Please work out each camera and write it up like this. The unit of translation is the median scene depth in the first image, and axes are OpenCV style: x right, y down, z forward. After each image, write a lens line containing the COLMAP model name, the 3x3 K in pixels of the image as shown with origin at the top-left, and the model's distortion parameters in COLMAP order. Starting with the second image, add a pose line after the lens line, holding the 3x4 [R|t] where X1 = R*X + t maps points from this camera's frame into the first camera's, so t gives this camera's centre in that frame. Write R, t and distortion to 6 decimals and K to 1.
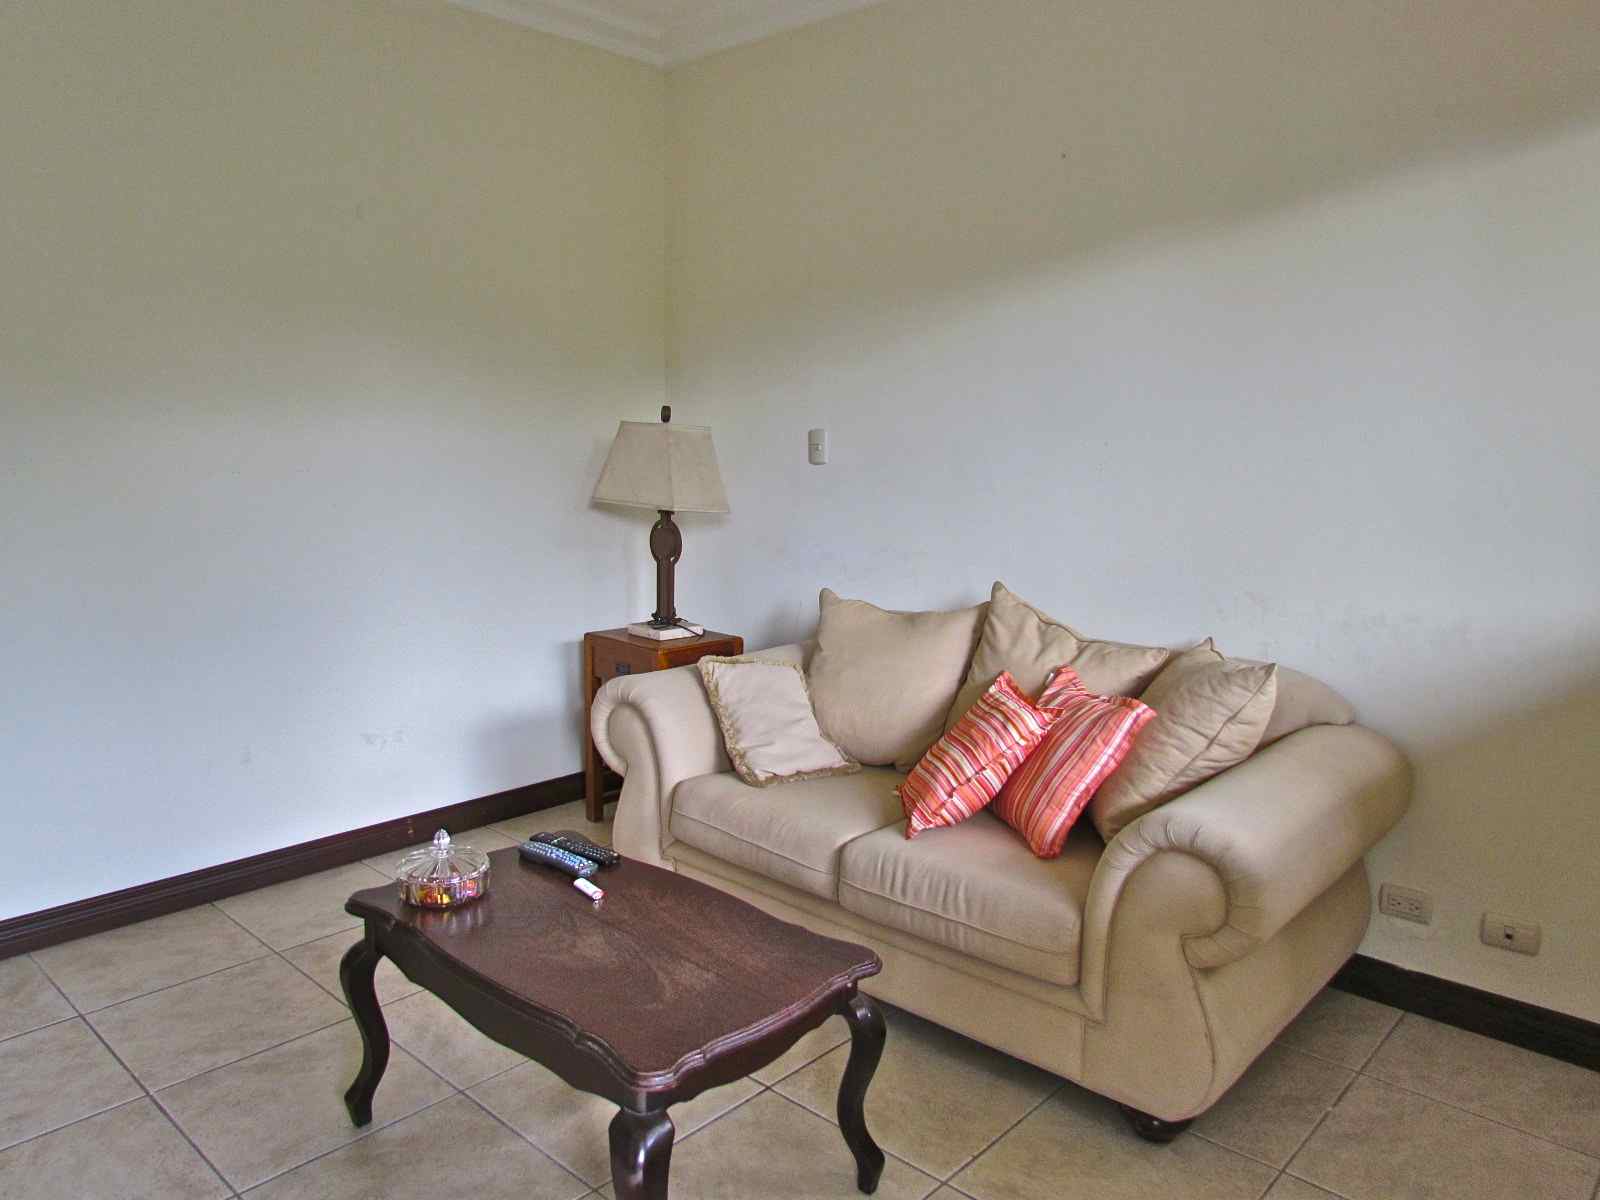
lens RADIAL K [[1145.8, 0, 800.0], [0, 1145.8, 600.0], [0, 0, 1]] dist [0.007339, 0.001085]
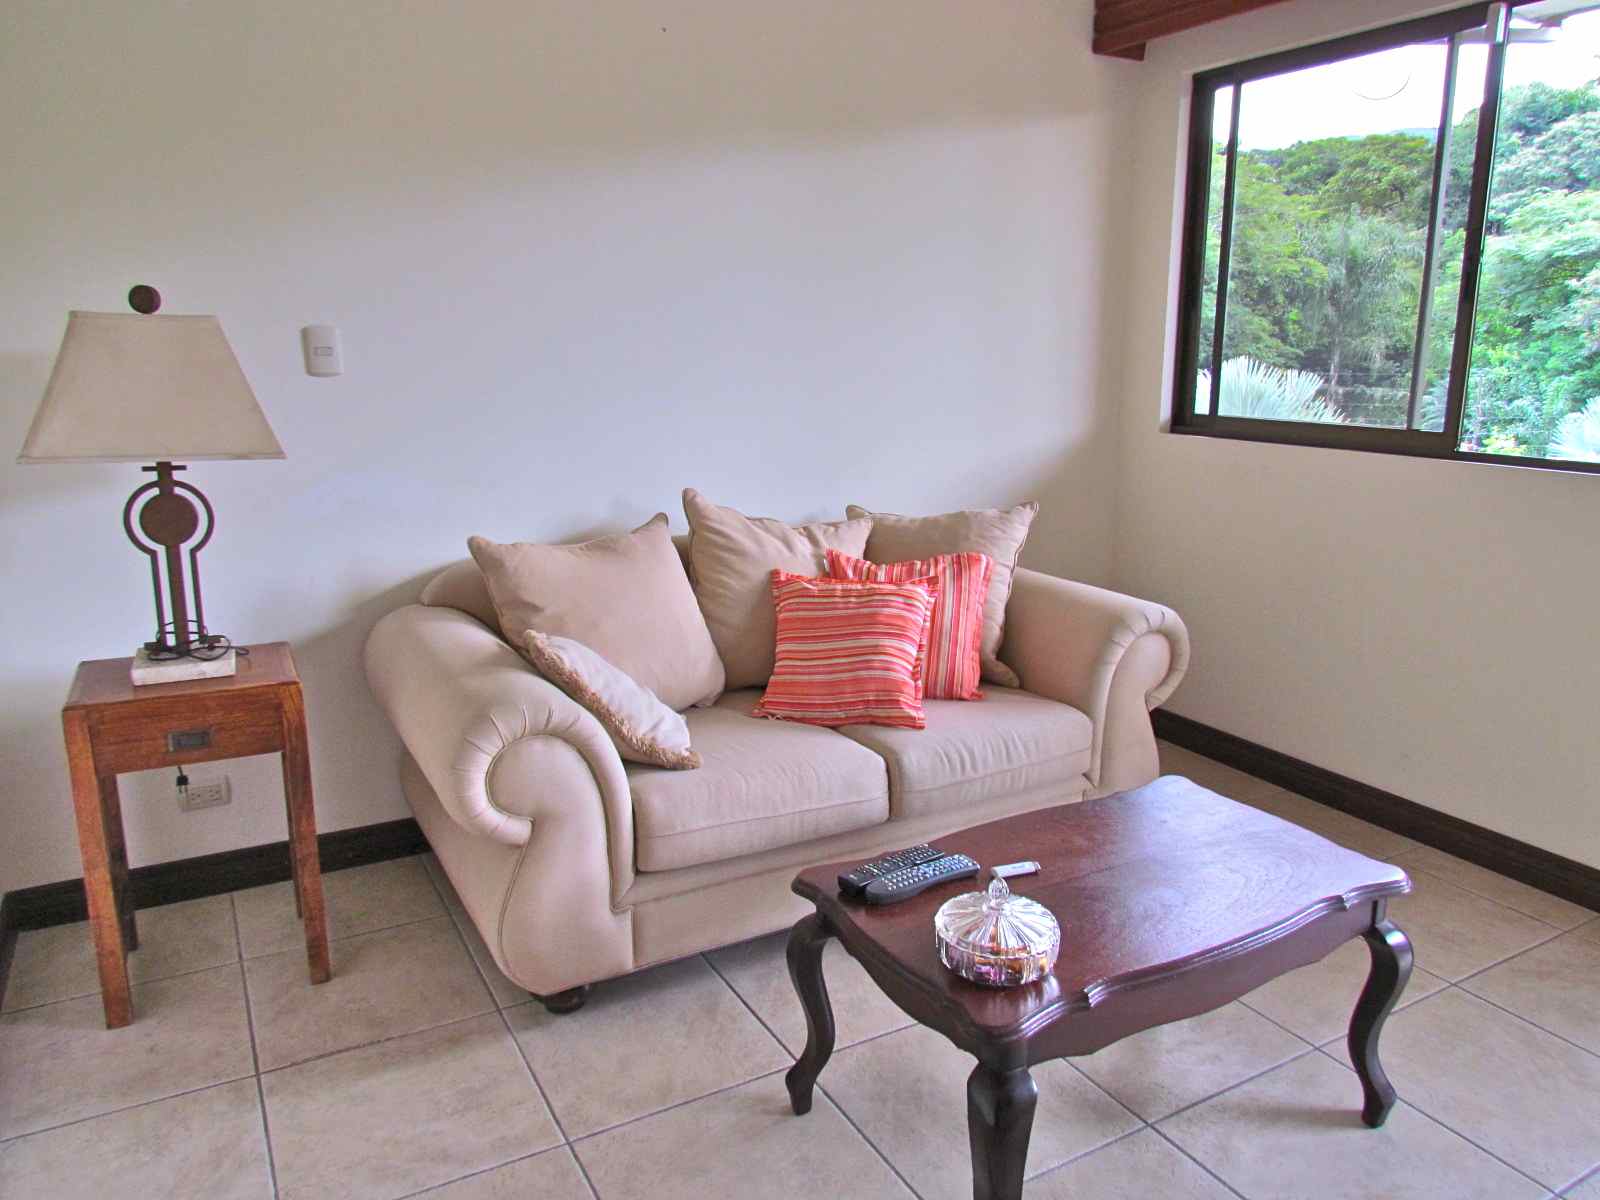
lens RADIAL K [[1145.8, 0, 800.0], [0, 1145.8, 600.0], [0, 0, 1]] dist [0.007339, 0.001085]
pose [[0.323943, -0.225614, 0.918781, -0.720719], [0.139114, 0.971952, 0.189622, -0.096740], [-0.935793, 0.066388, 0.346243, 0.614206]]
